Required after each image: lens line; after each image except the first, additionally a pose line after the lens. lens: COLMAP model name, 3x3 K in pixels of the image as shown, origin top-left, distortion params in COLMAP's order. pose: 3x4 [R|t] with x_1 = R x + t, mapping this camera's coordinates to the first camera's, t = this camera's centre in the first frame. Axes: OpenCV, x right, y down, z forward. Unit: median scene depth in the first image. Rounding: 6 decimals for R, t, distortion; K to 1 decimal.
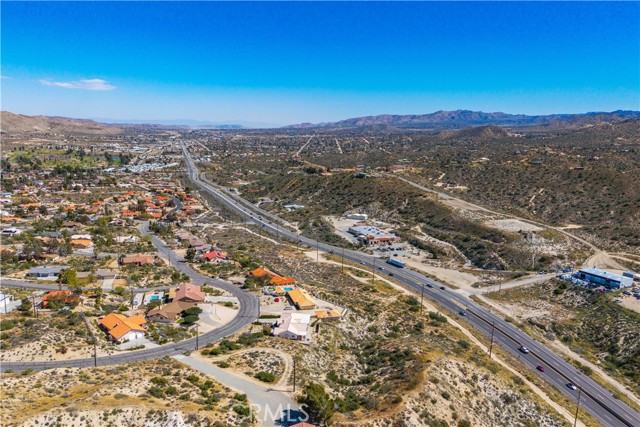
lens RADIAL K [[503.7, 0, 319.3], [0, 503.7, 216.8], [0, 0, 1]] dist [0.062103, -0.092992]
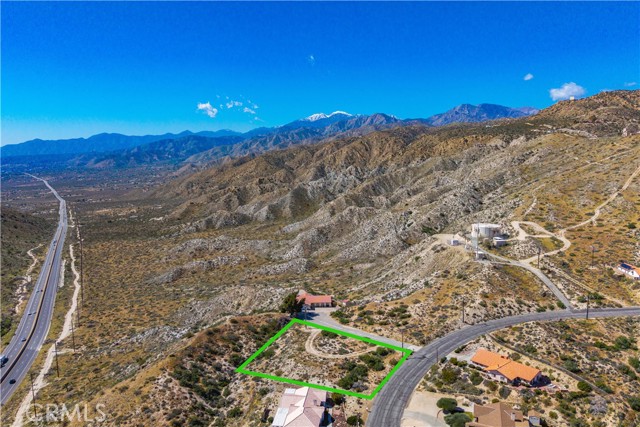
lens RADIAL K [[503.7, 0, 319.3], [0, 503.7, 209.7], [0, 0, 1]] dist [0.062103, -0.092992]
pose [[-0.998418, -0.016948, 0.053621, -0.125093], [0.000412, 0.951274, 0.308346, -0.297798], [-0.056234, 0.307880, -0.949762, 1.796640]]
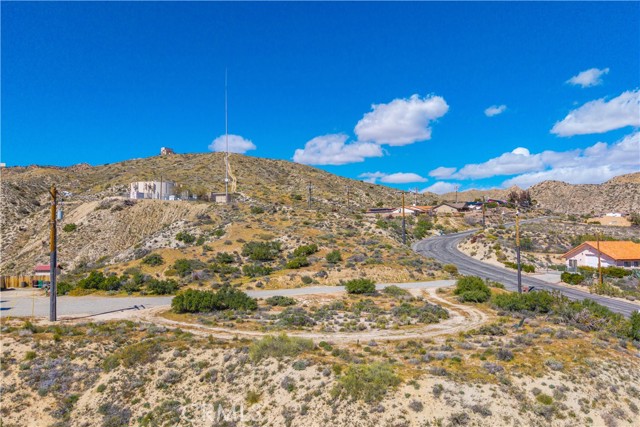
lens RADIAL K [[503.7, 0, 321.6], [0, 503.7, 204.0], [0, 0, 1]] dist [0.062103, -0.092992]
pose [[-0.516401, -0.081299, -0.852479, 0.080790], [-0.167884, 0.985777, 0.007687, 0.221013], [0.839729, 0.147088, -0.522705, 1.025065]]
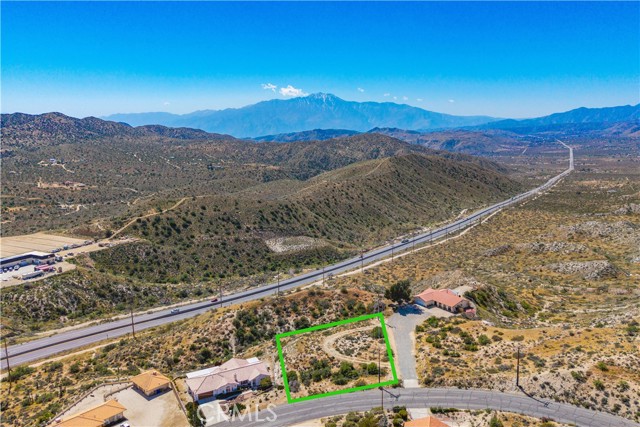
lens RADIAL K [[503.7, 0, 336.4], [0, 503.7, 202.8], [0, 0, 1]] dist [0.062103, -0.092992]
pose [[-0.535301, -0.149988, 0.831238, -0.770276], [0.158052, 0.948939, 0.273009, -0.203823], [-0.829742, 0.277521, -0.484262, 1.307529]]
